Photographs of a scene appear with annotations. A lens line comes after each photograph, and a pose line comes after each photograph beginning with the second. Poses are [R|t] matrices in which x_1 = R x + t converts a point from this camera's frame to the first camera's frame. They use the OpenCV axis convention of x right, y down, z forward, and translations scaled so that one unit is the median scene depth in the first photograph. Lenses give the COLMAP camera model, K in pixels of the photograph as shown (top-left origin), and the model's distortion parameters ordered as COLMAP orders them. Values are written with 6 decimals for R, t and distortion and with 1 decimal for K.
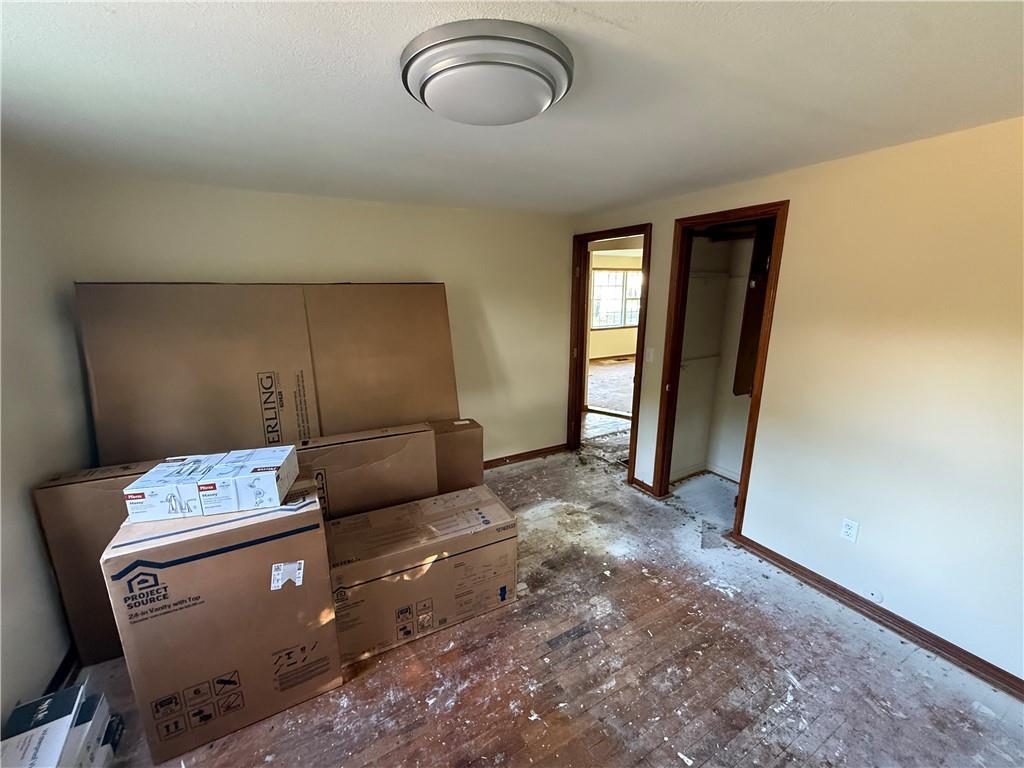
lens RADIAL K [[412.2, 0, 513.4], [0, 412.2, 384.2], [0, 0, 1]] dist [-0.002456, -0.000613]
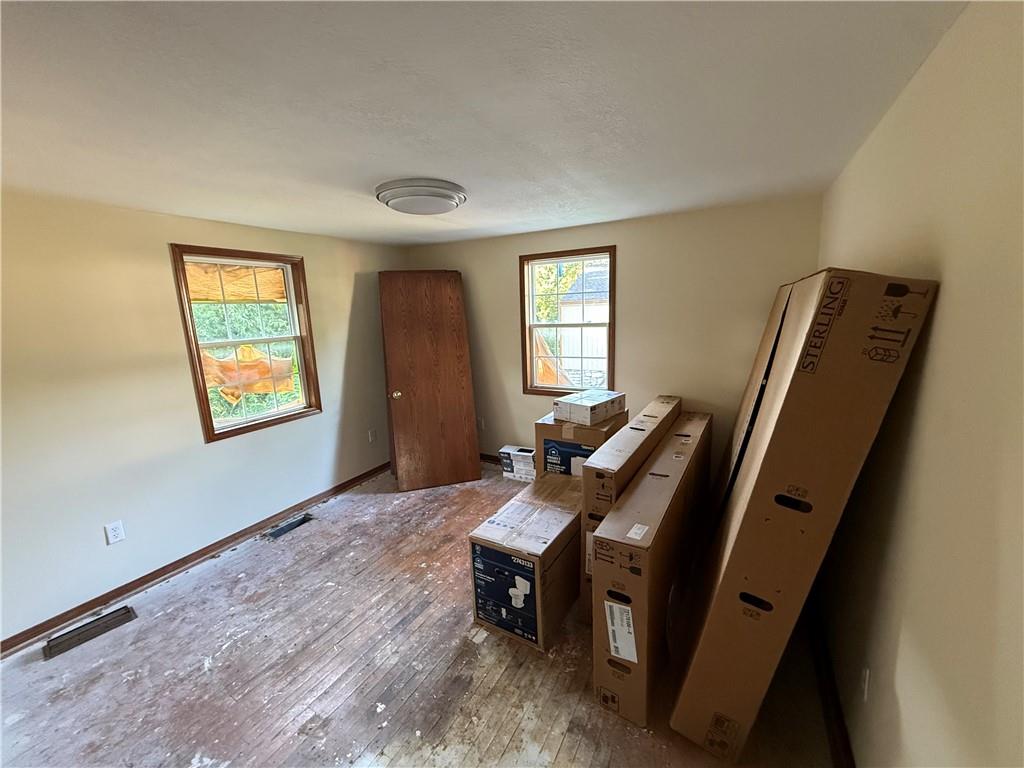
lens RADIAL K [[412.2, 0, 510.7], [0, 412.2, 384.5], [0, 0, 1]] dist [-0.002456, -0.000613]
pose [[-0.856607, 0.133803, -0.498319, 0.362496], [-0.074610, 0.923519, 0.376227, -0.381457], [0.510547, 0.359458, -0.781109, 1.688956]]
